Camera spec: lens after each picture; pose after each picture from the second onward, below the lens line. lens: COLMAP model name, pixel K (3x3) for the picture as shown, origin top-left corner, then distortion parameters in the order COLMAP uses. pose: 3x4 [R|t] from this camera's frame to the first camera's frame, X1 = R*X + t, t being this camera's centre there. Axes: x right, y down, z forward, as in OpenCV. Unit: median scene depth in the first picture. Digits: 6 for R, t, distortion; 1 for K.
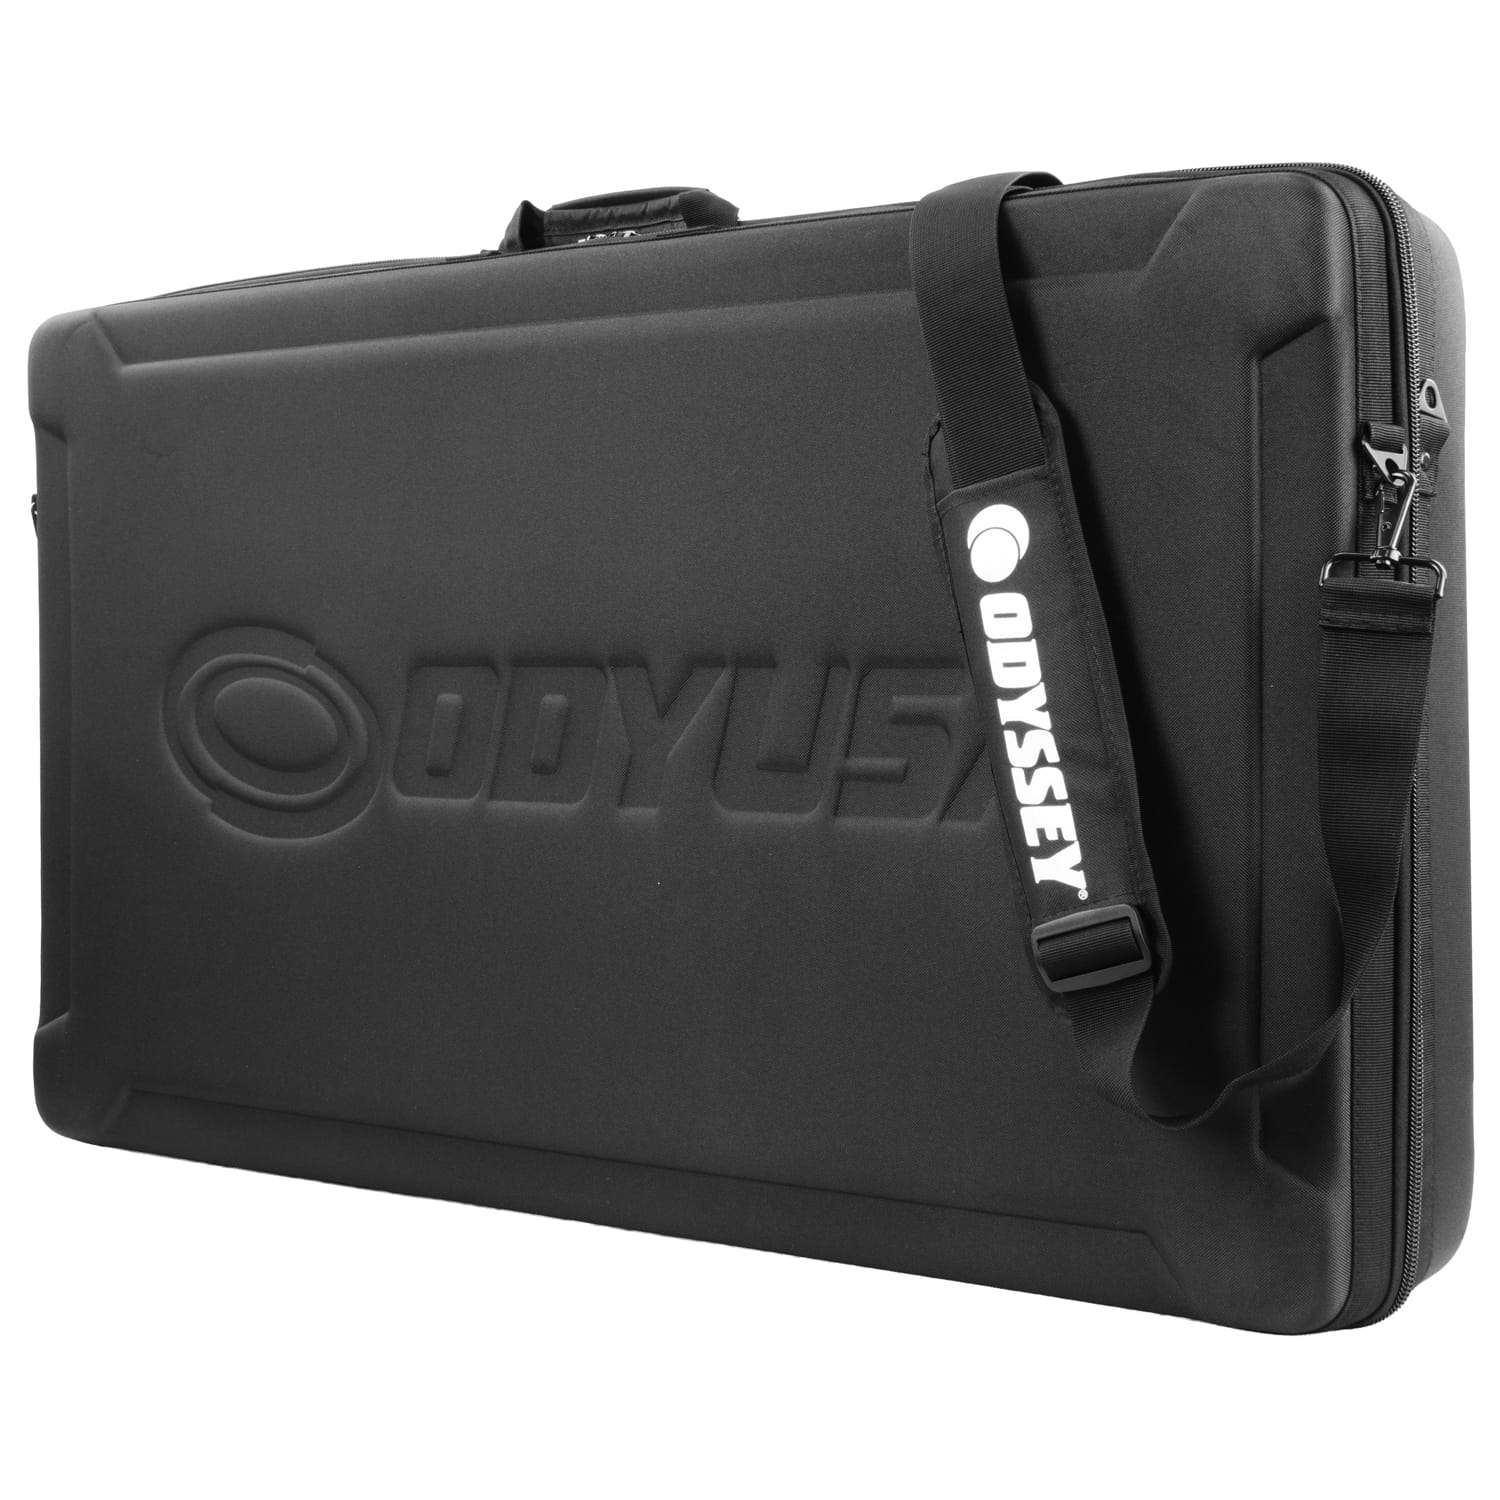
lens RADIAL K [[2531.8, 0, 750.0], [0, 2531.8, 750.0], [0, 0, 1]] dist [0.358740, 0.008046]
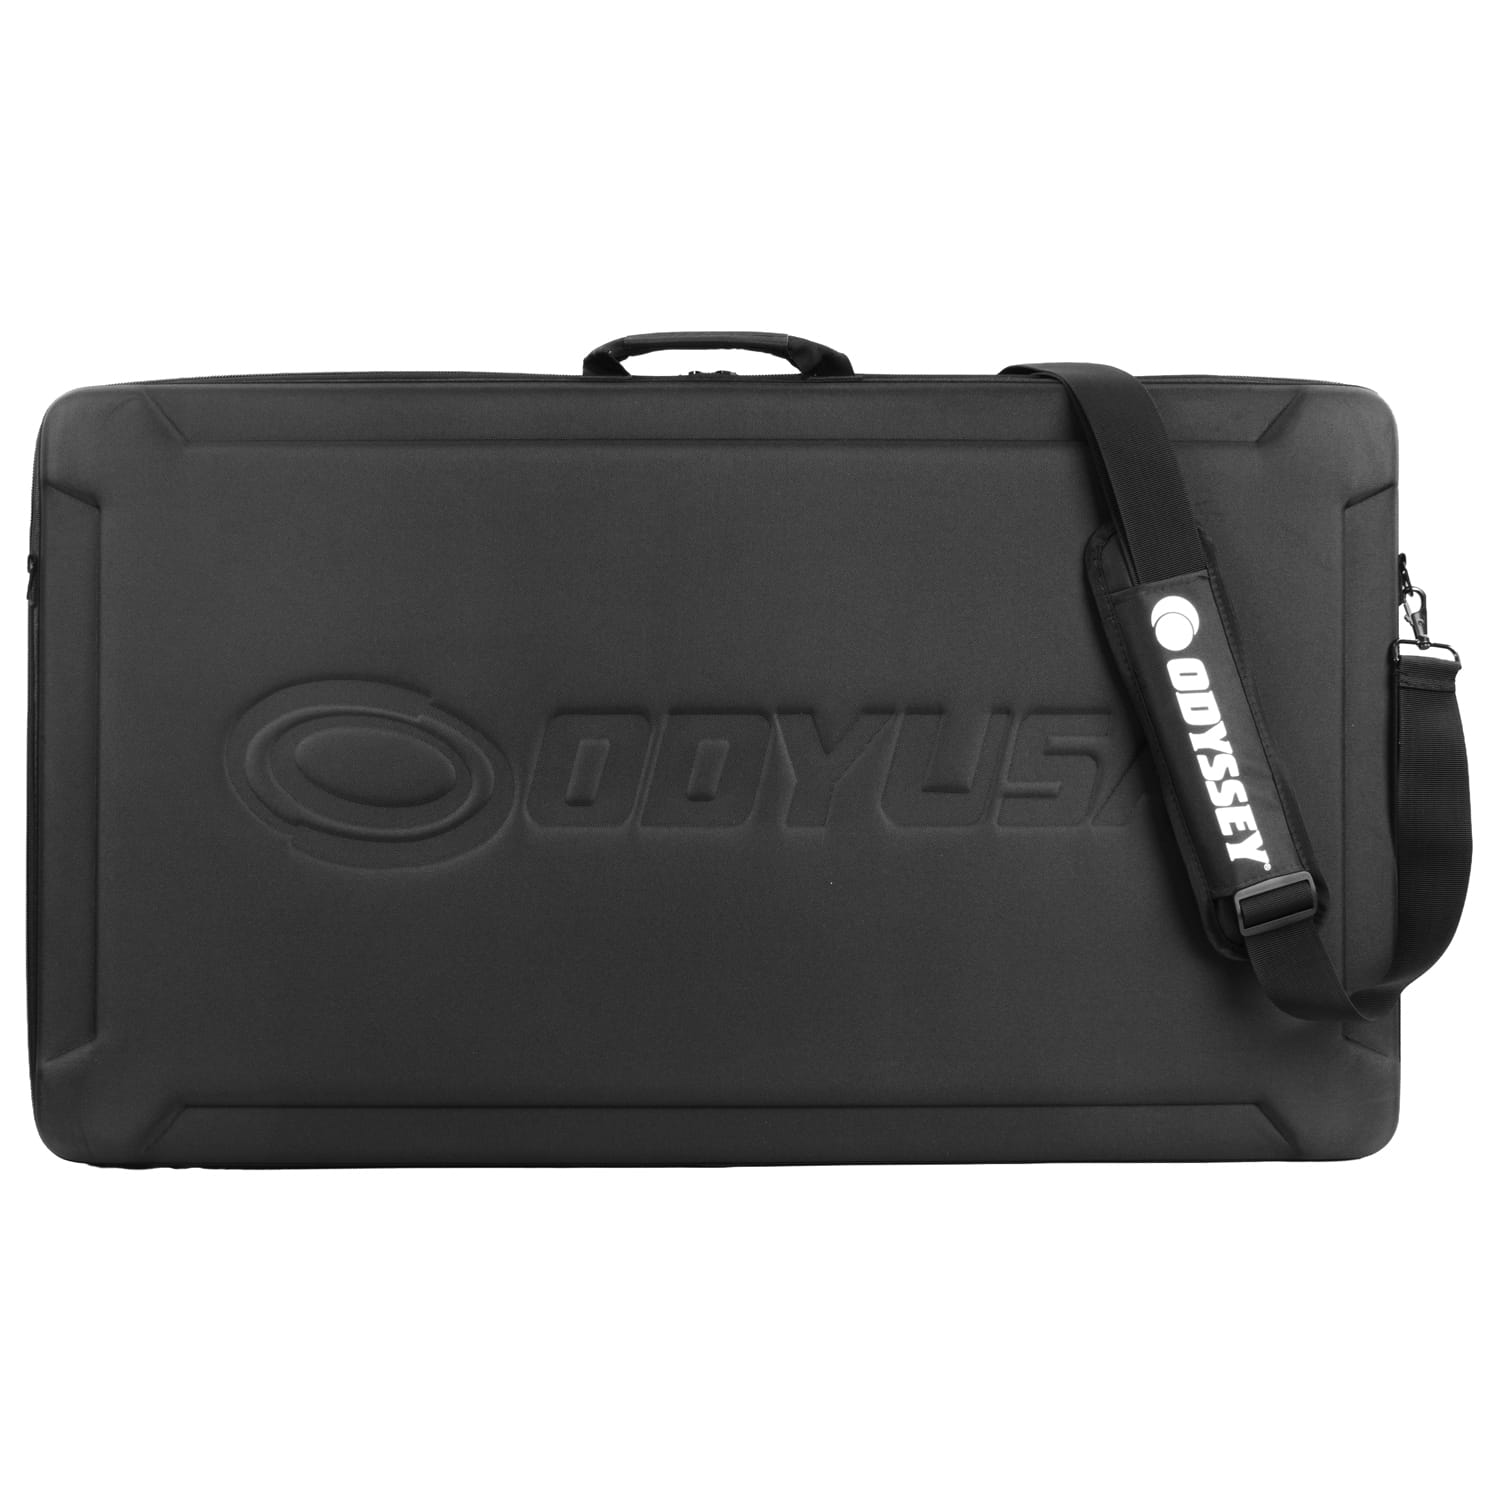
lens RADIAL K [[2531.8, 0, 750.0], [0, 2531.8, 750.0], [0, 0, 1]] dist [0.358740, 0.008046]
pose [[0.802338, 0.002900, 0.596863, -0.956400], [0.024157, 0.999011, -0.037326, 0.037021], [-0.596381, 0.044366, 0.801475, 0.003783]]
